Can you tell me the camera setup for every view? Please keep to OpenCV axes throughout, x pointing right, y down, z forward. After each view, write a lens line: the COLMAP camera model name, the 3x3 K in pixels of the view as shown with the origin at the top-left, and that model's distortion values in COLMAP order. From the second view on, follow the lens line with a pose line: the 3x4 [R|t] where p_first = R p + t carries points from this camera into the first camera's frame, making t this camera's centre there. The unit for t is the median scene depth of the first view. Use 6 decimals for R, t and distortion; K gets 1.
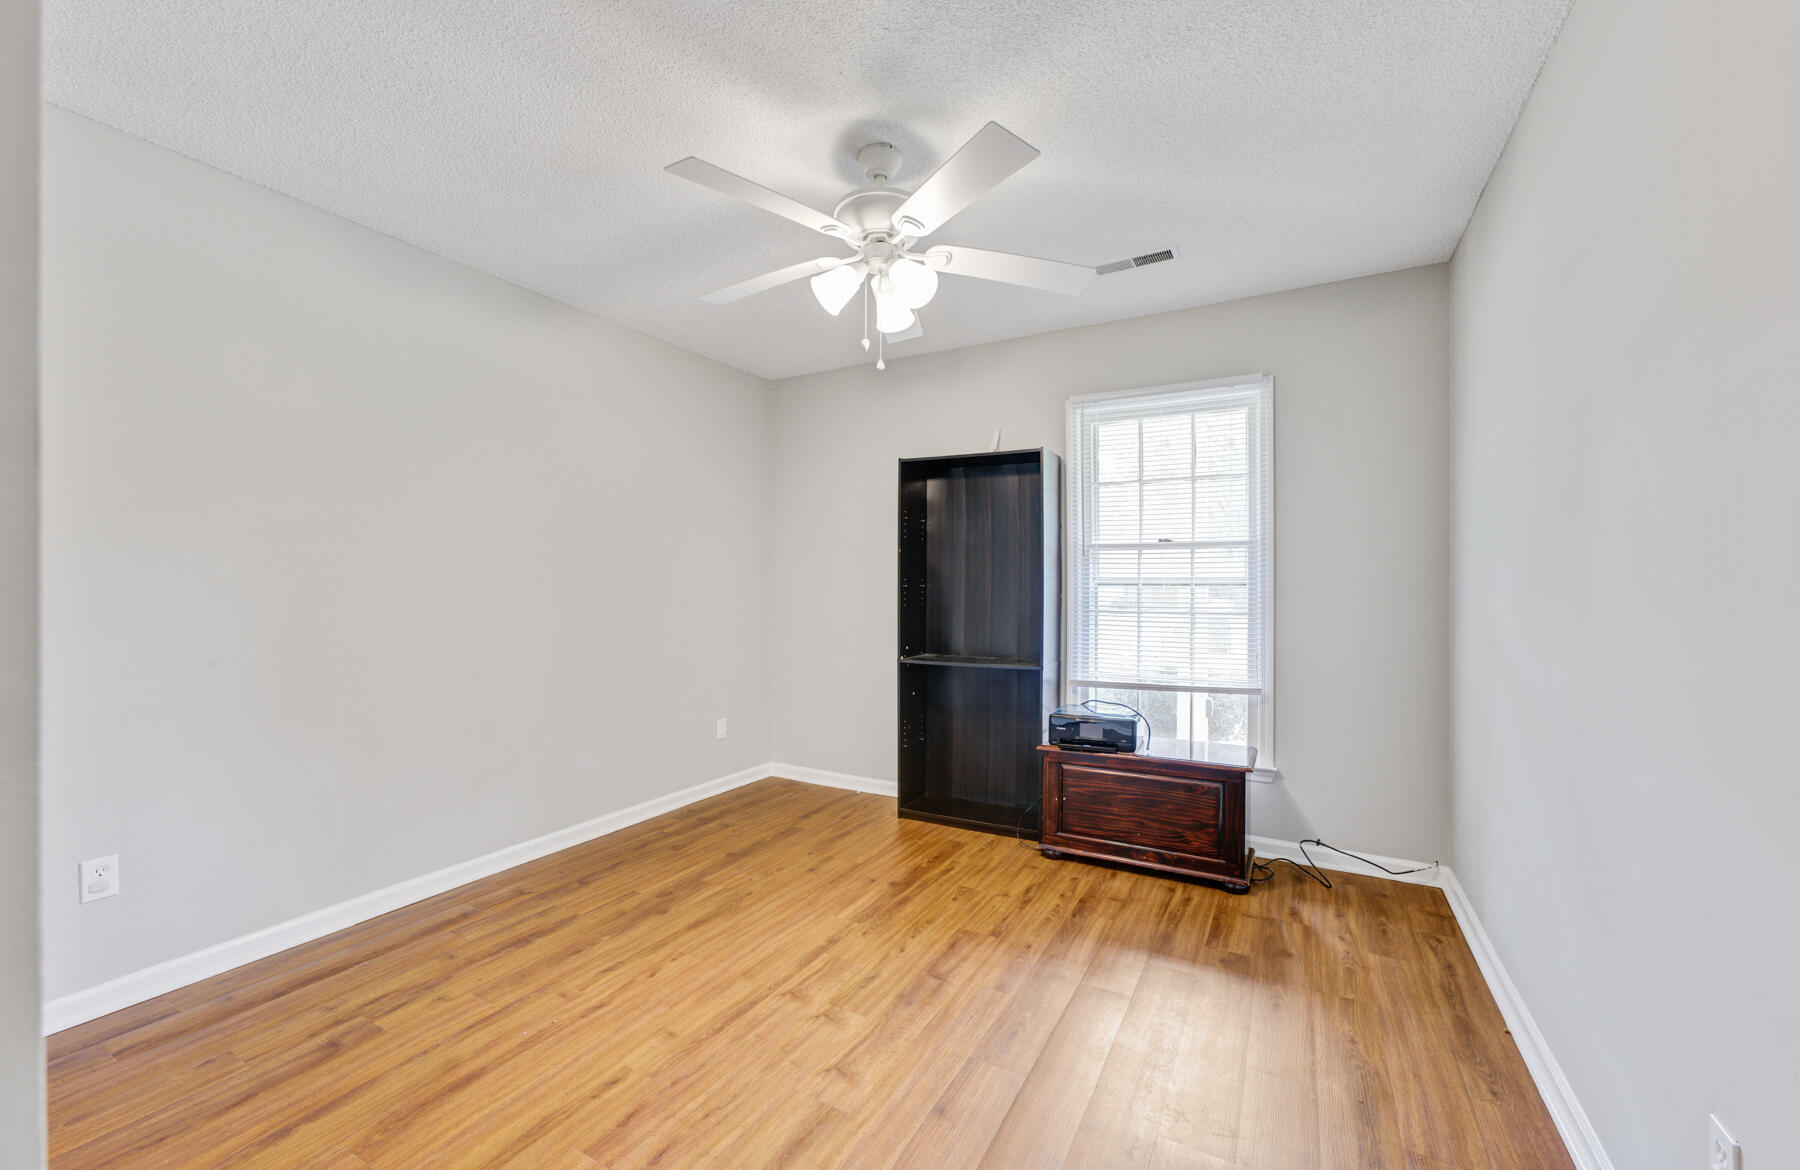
lens RADIAL K [[705.8, 0, 902.3], [0, 705.8, 599.2], [0, 0, 1]] dist [0.013545, 0.000209]
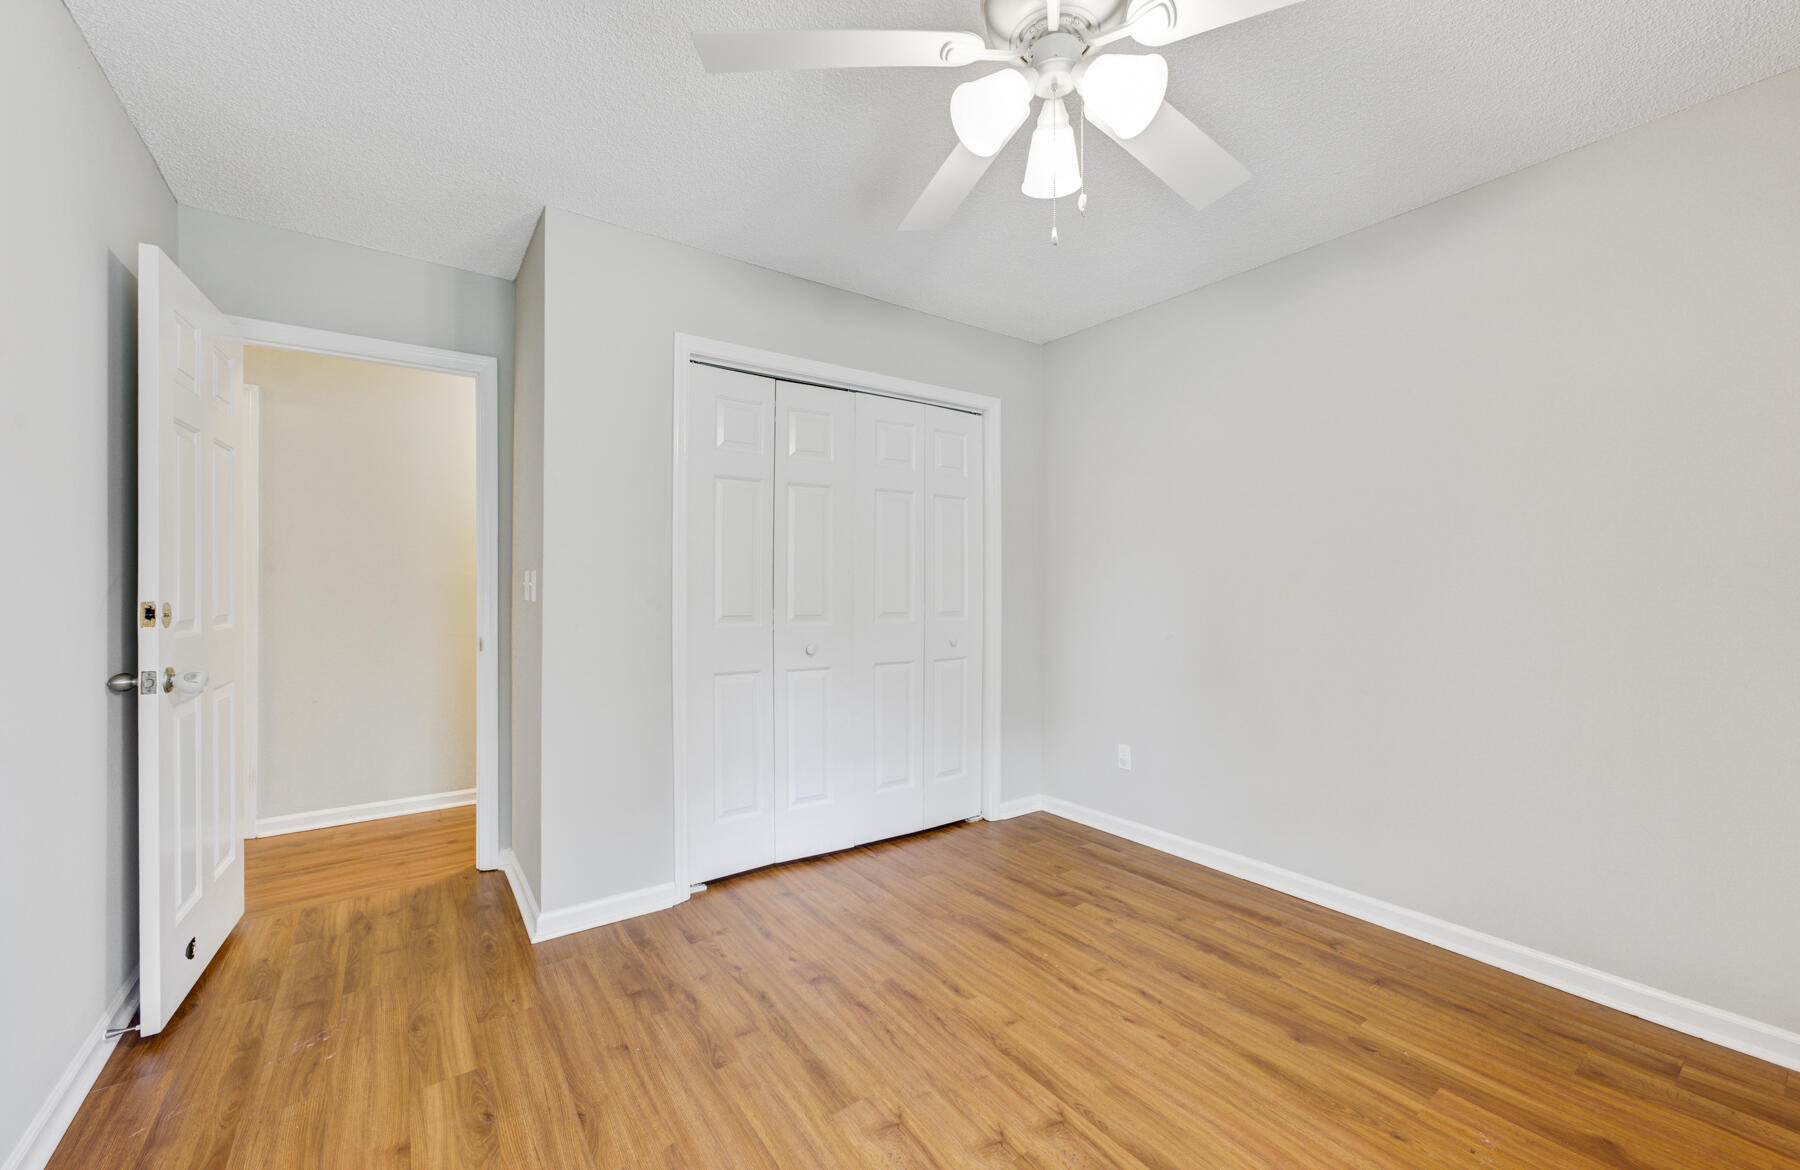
lens RADIAL K [[705.8, 0, 896.9], [0, 705.8, 571.5], [0, 0, 1]] dist [0.013545, 0.000209]
pose [[-0.424926, -0.020716, -0.904991, 0.598084], [-0.014040, 0.999769, -0.016294, -0.018561], [0.905119, 0.005782, -0.425119, 1.115808]]
